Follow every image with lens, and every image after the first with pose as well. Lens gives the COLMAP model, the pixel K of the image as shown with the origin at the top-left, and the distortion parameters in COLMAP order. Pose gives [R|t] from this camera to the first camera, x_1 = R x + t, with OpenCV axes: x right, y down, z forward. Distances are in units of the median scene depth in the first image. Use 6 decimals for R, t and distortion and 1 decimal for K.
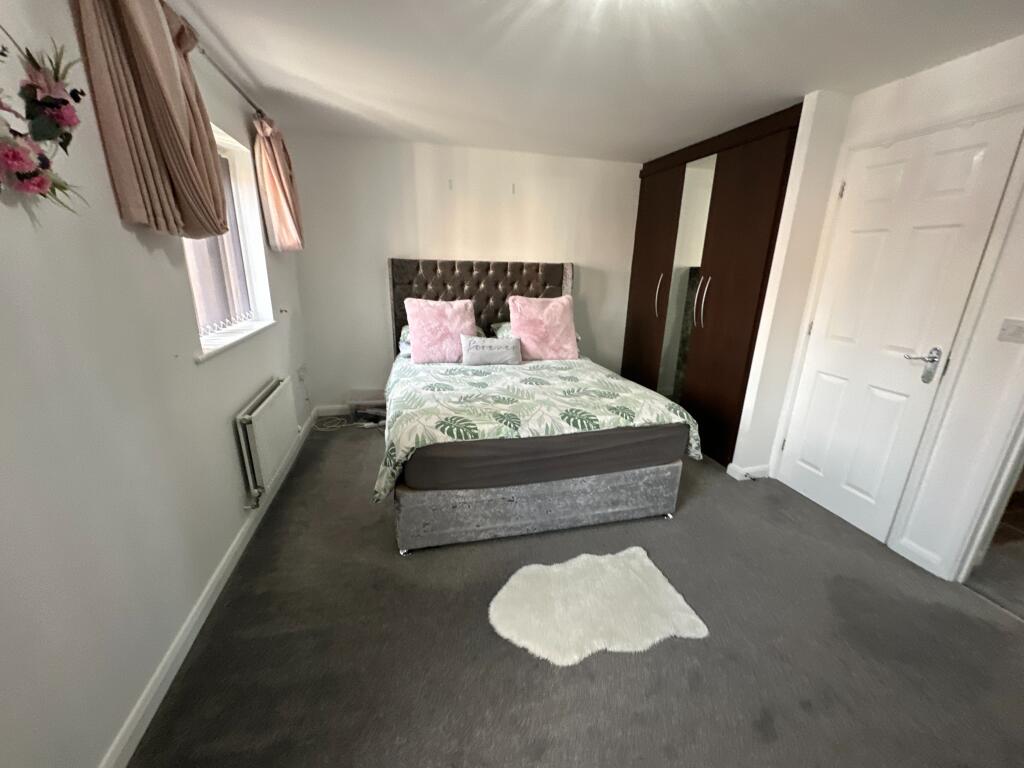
lens RADIAL K [[408.7, 0, 515.0], [0, 408.7, 384.2], [0, 0, 1]] dist [0.001782, 0.000655]
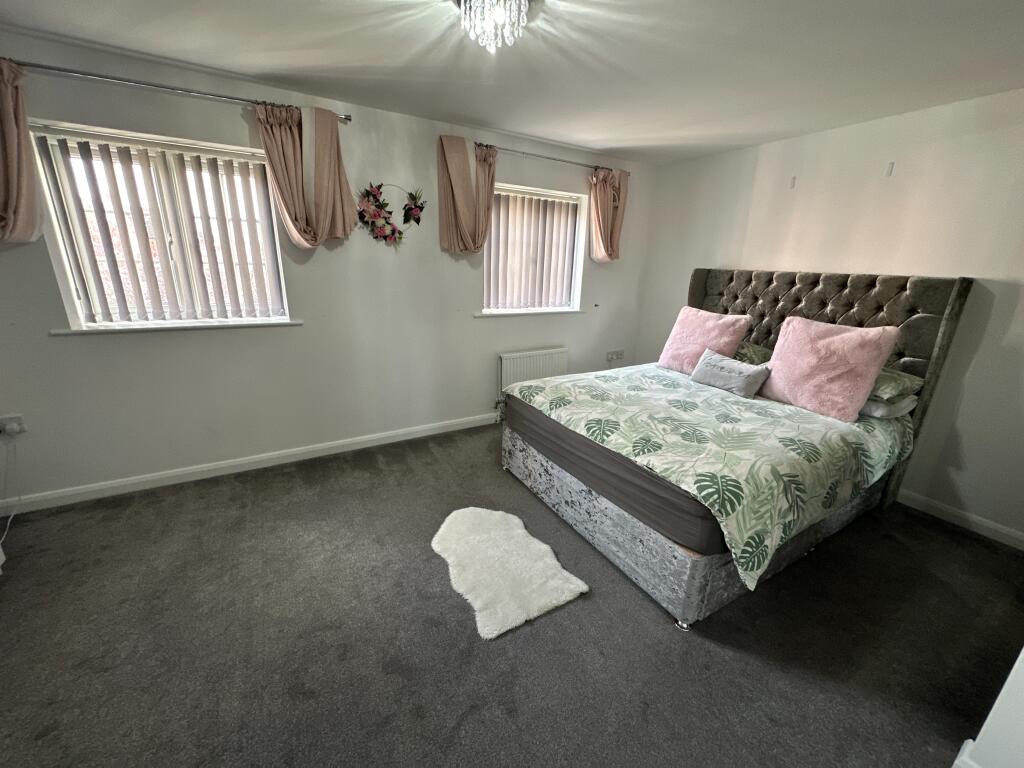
lens RADIAL K [[408.7, 0, 516.0], [0, 408.7, 387.6], [0, 0, 1]] dist [0.001782, 0.000655]
pose [[0.281218, 0.267876, -0.921498, 0.875709], [-0.297925, 0.937173, 0.181513, -0.110023], [0.912226, 0.223492, 0.343357, 0.421627]]
